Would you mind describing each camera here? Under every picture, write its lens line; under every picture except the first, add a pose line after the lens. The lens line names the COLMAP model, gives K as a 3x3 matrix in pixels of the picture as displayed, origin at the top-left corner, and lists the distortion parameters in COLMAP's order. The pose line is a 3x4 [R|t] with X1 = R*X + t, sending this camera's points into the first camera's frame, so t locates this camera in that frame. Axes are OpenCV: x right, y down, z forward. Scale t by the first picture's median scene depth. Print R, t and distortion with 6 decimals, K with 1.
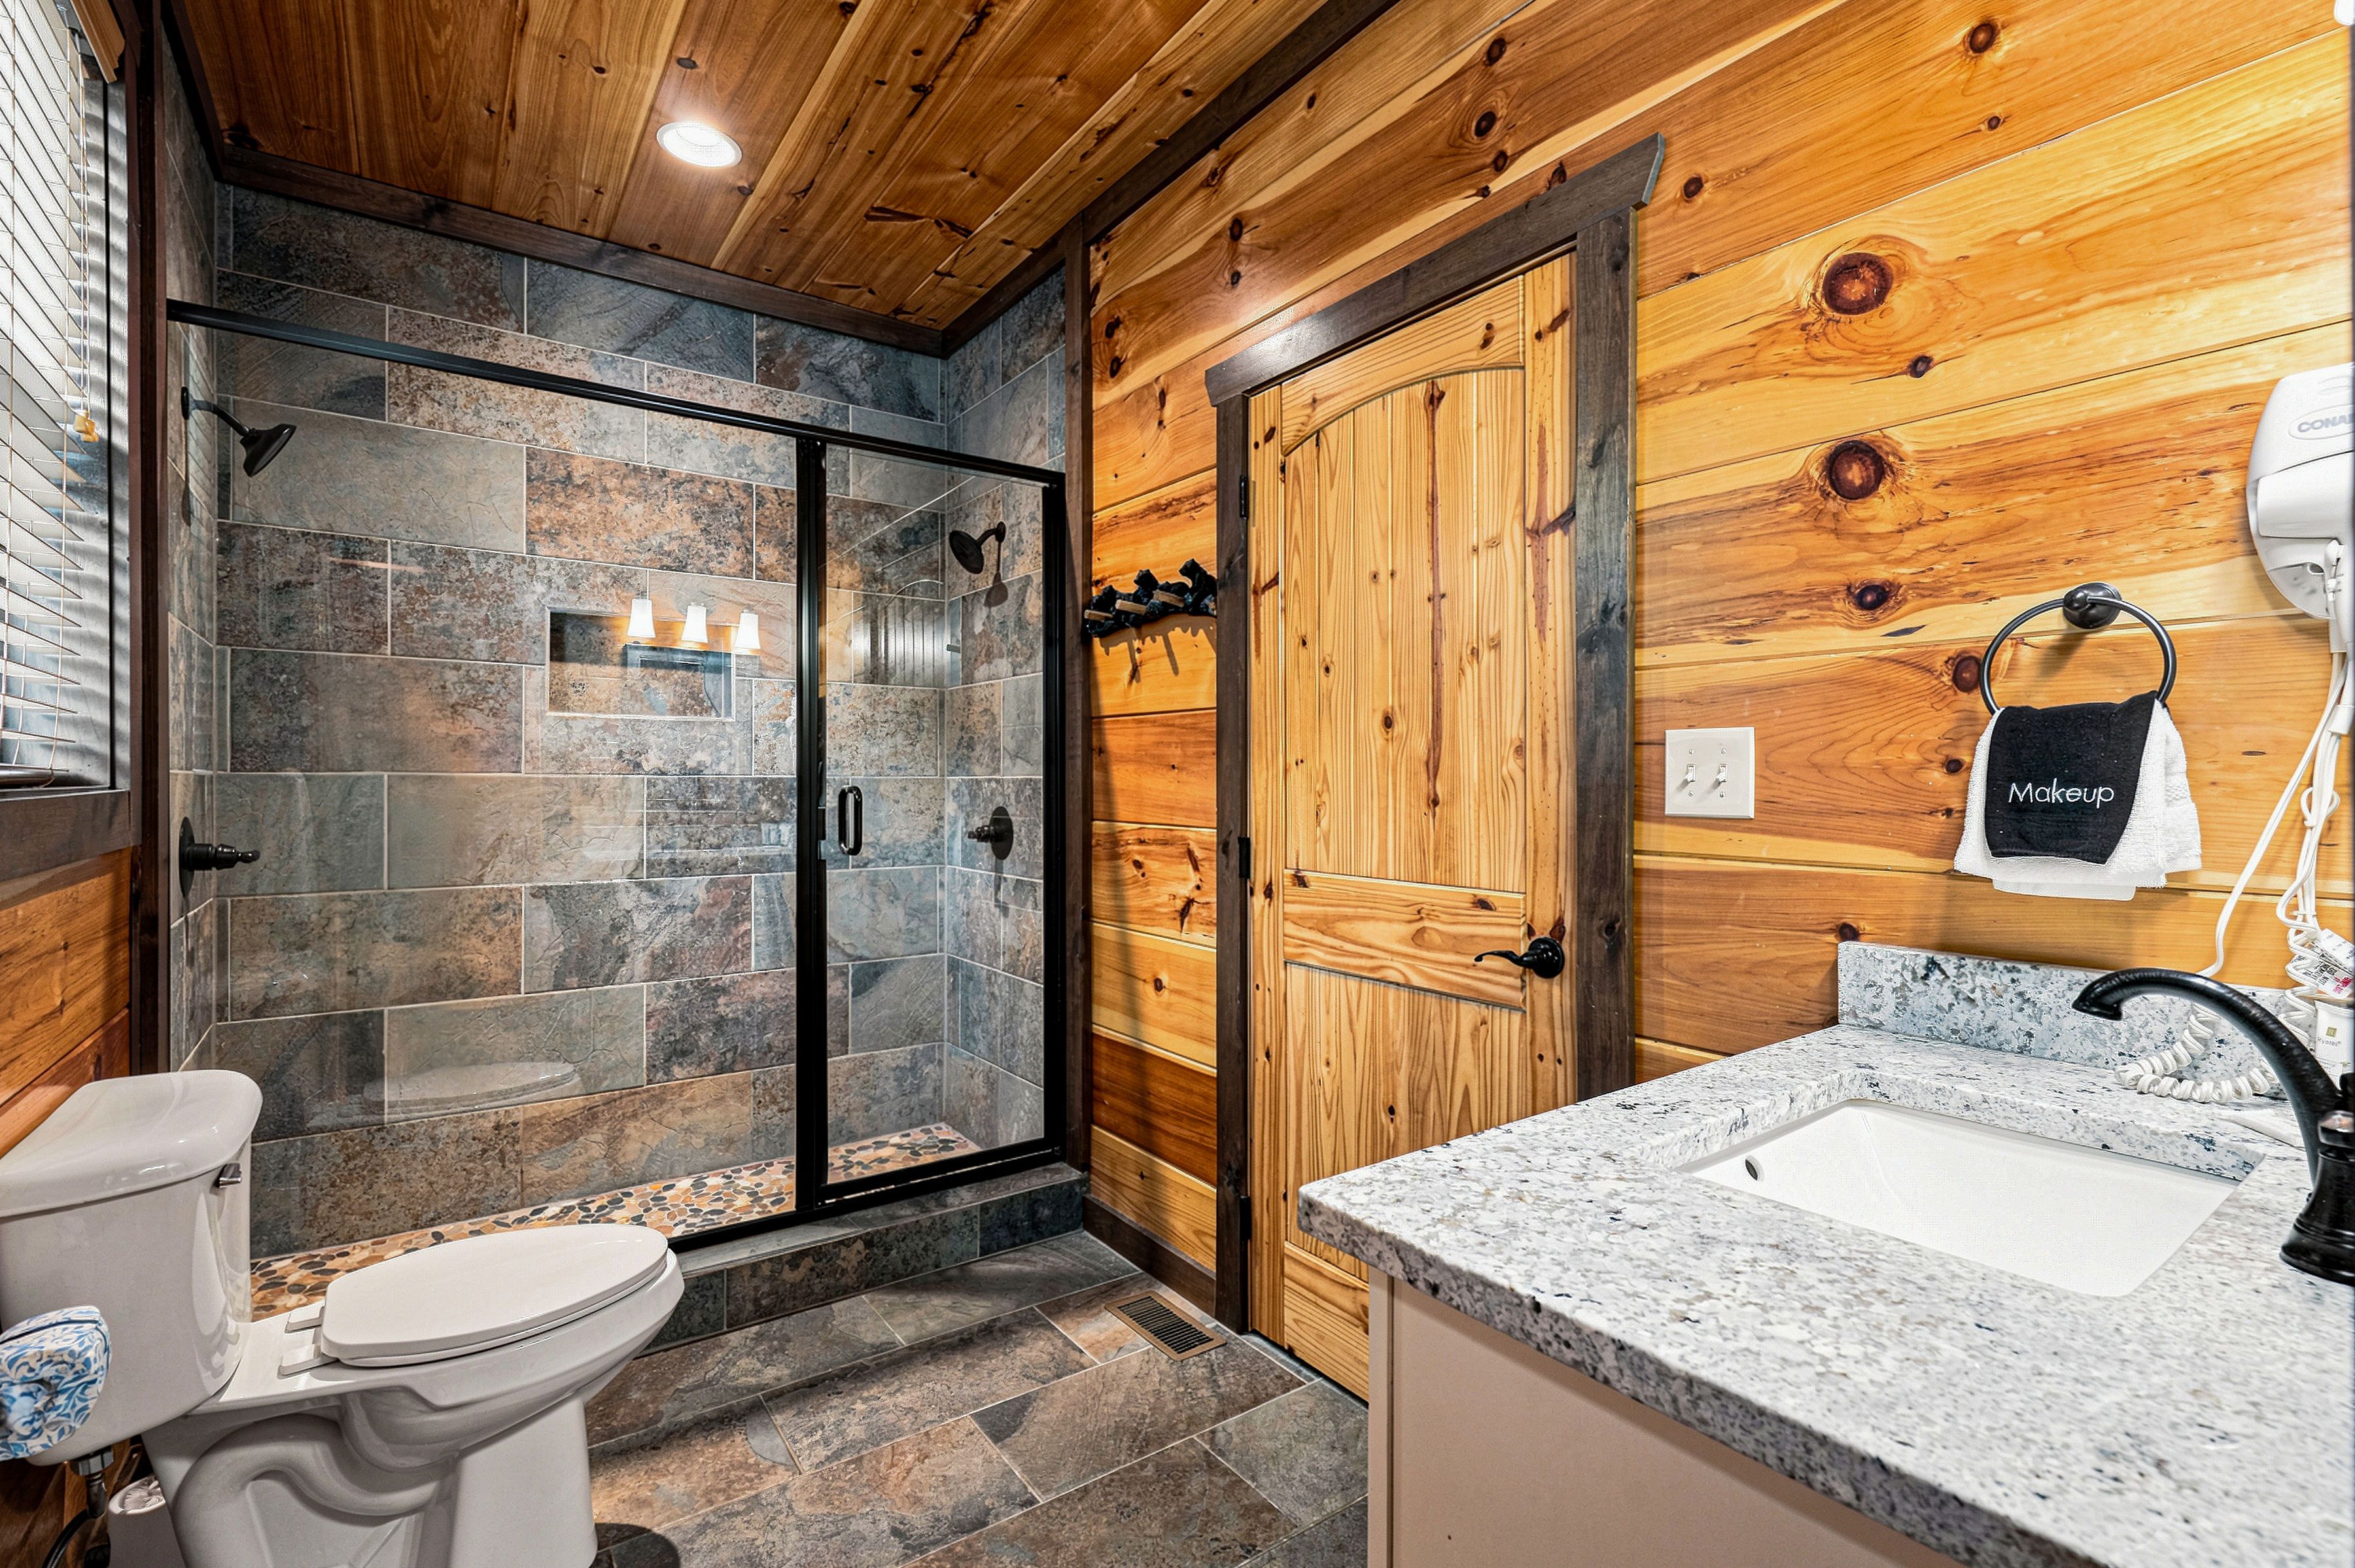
lens RADIAL K [[1068.3, 0, 1189.8], [0, 1068.3, 756.7], [0, 0, 1]] dist [-0.000423, 0.000885]
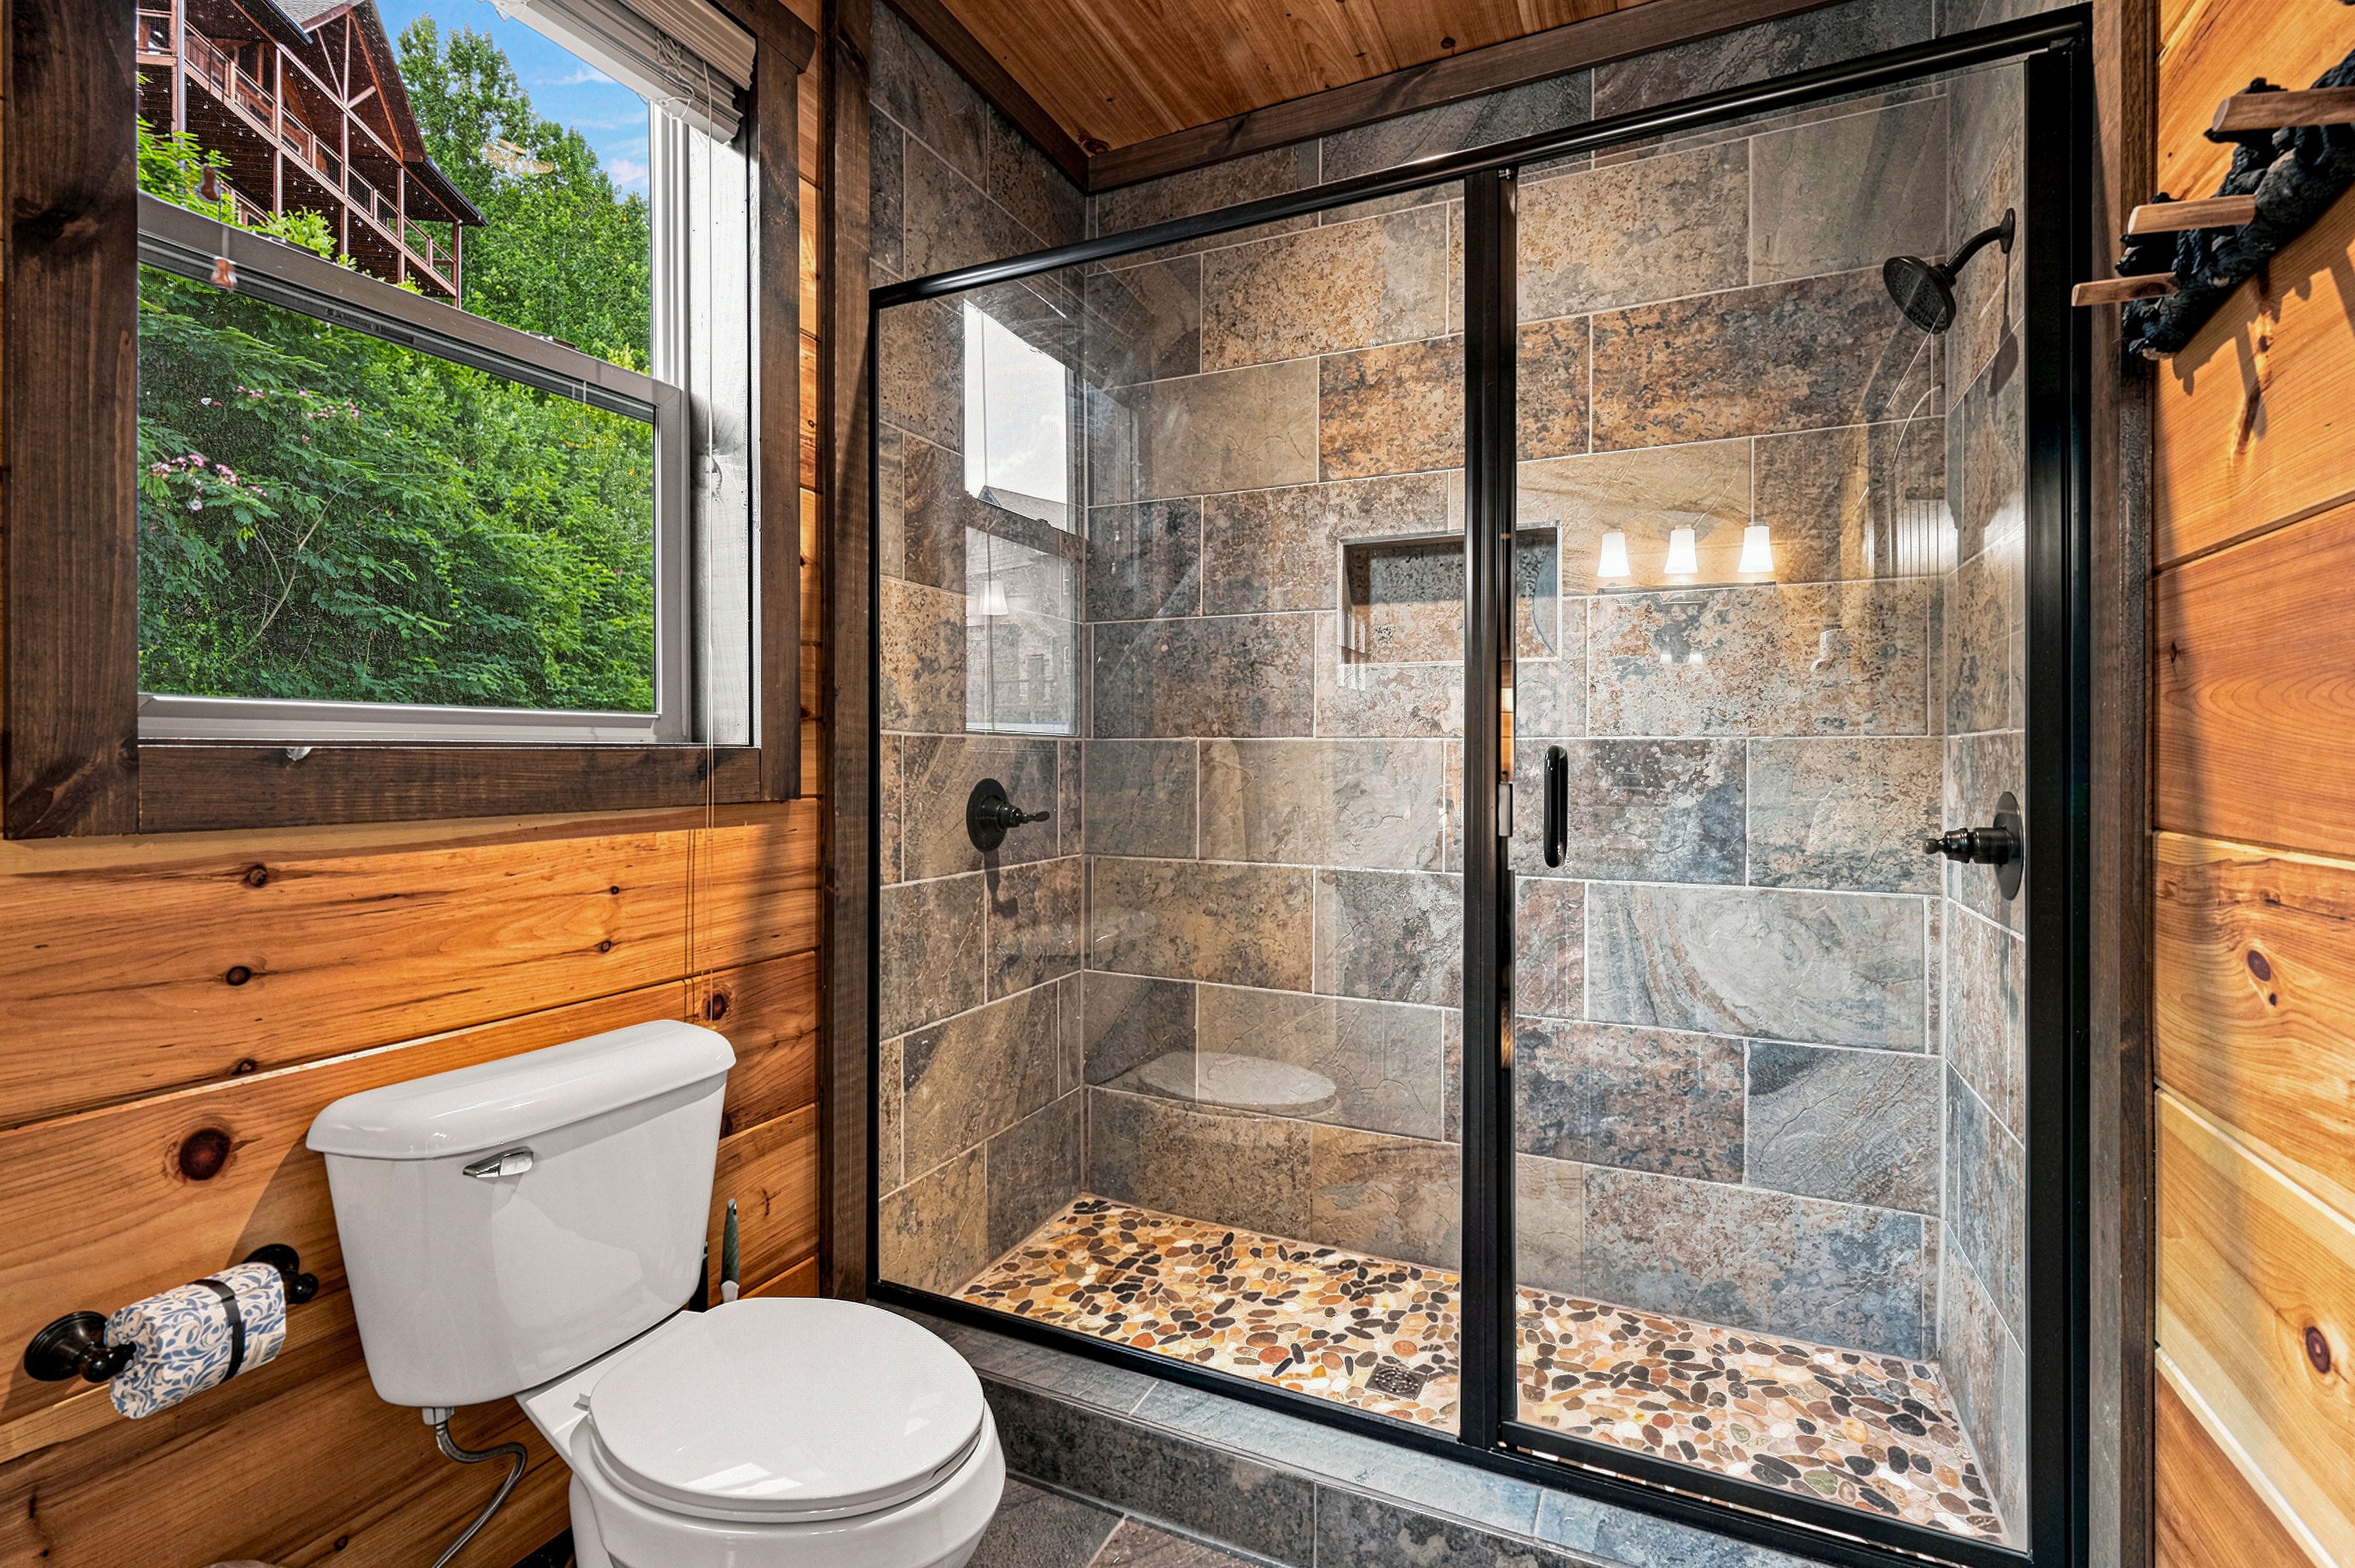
lens RADIAL K [[1068.3, 0, 1189.8], [0, 1068.3, 756.7], [0, 0, 1]] dist [-0.000423, 0.000885]
pose [[0.479839, -0.002448, -0.877353, 0.077626], [0.018351, 0.999805, 0.007247, 0.021710], [0.877165, -0.019578, 0.479791, 0.467440]]
